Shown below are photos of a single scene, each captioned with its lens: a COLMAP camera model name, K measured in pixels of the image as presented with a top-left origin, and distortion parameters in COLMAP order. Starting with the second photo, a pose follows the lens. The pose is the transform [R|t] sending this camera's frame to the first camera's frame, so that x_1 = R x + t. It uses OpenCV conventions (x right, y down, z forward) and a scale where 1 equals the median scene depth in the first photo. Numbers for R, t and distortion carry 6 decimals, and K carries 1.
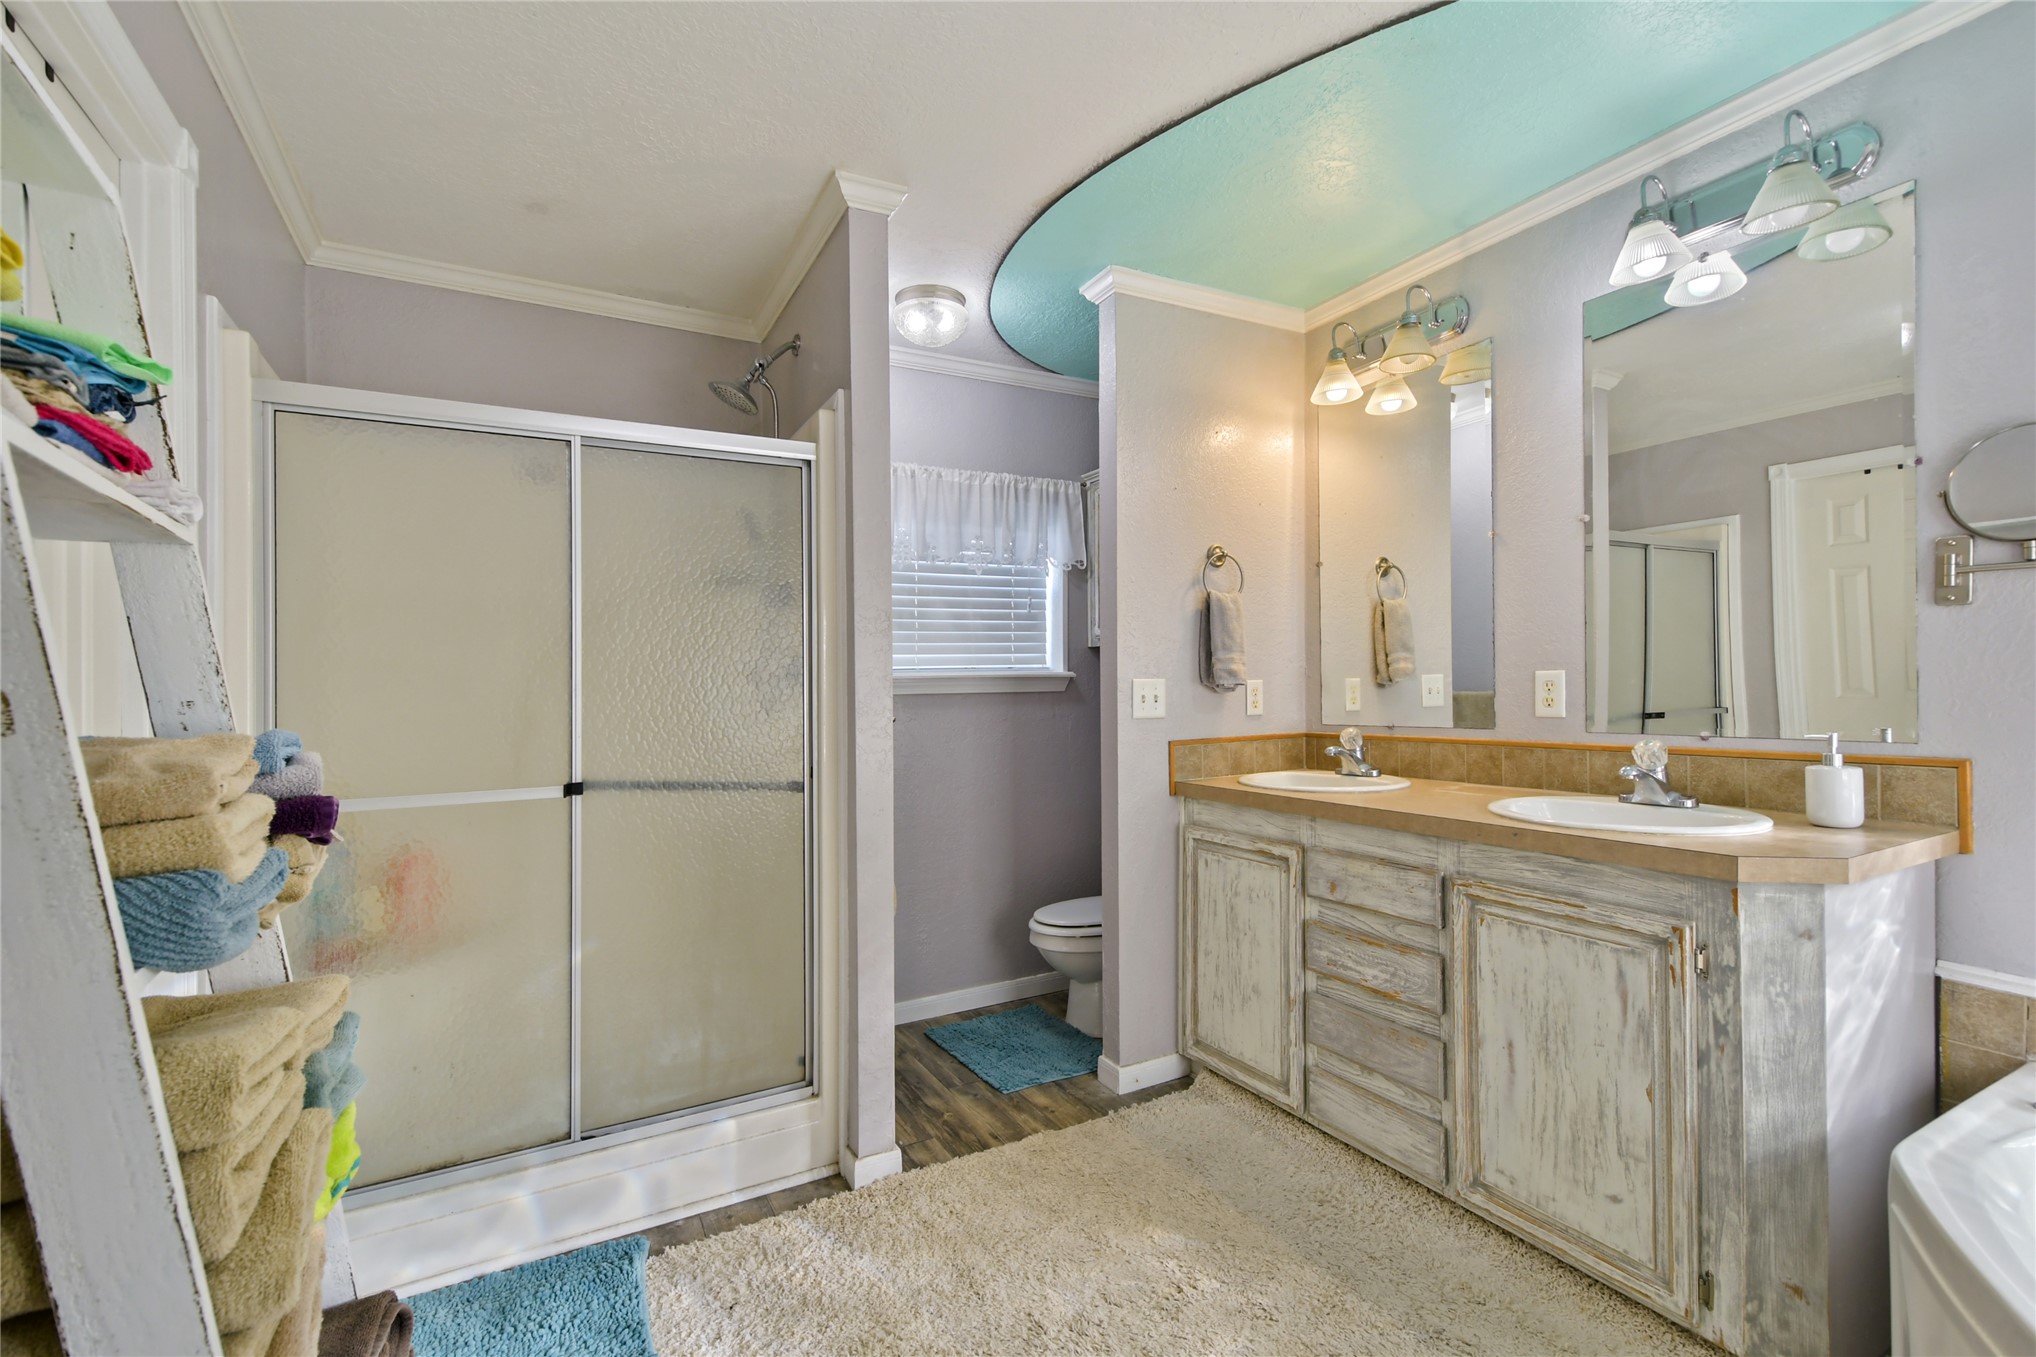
lens RADIAL K [[912.1, 0, 1019.1], [0, 912.1, 682.8], [0, 0, 1]] dist [0.013743, -0.004454]
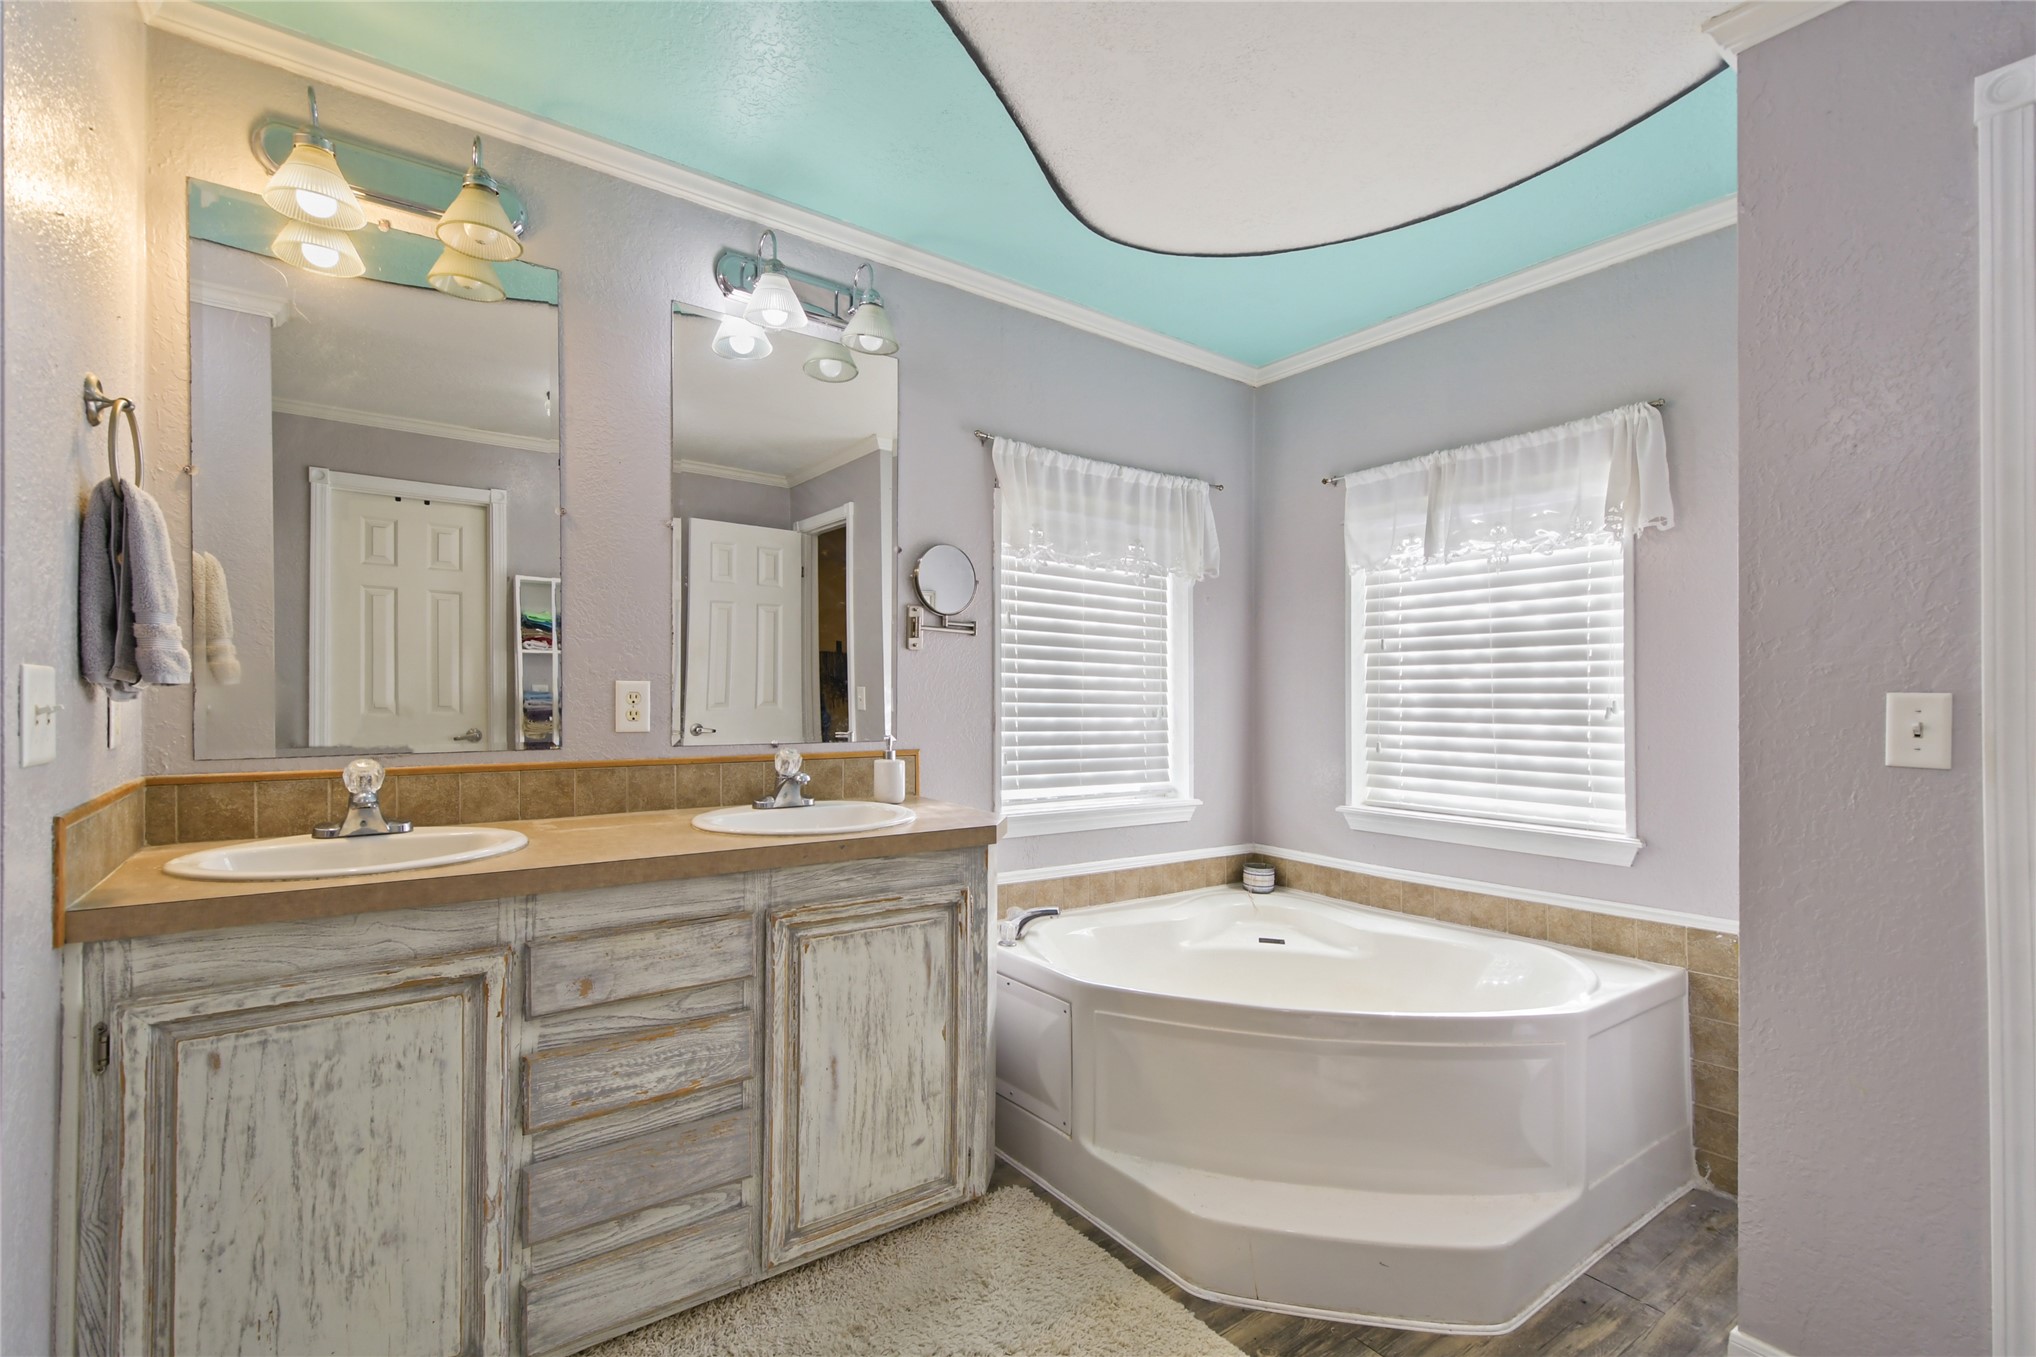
lens RADIAL K [[912.1, 0, 1000.5], [0, 912.1, 705.9], [0, 0, 1]] dist [0.013743, -0.004454]
pose [[-0.131852, 0.006196, 0.991250, -0.404834], [-0.011778, 0.999900, -0.007817, 0.015658], [-0.991199, -0.012706, -0.131766, 0.835060]]
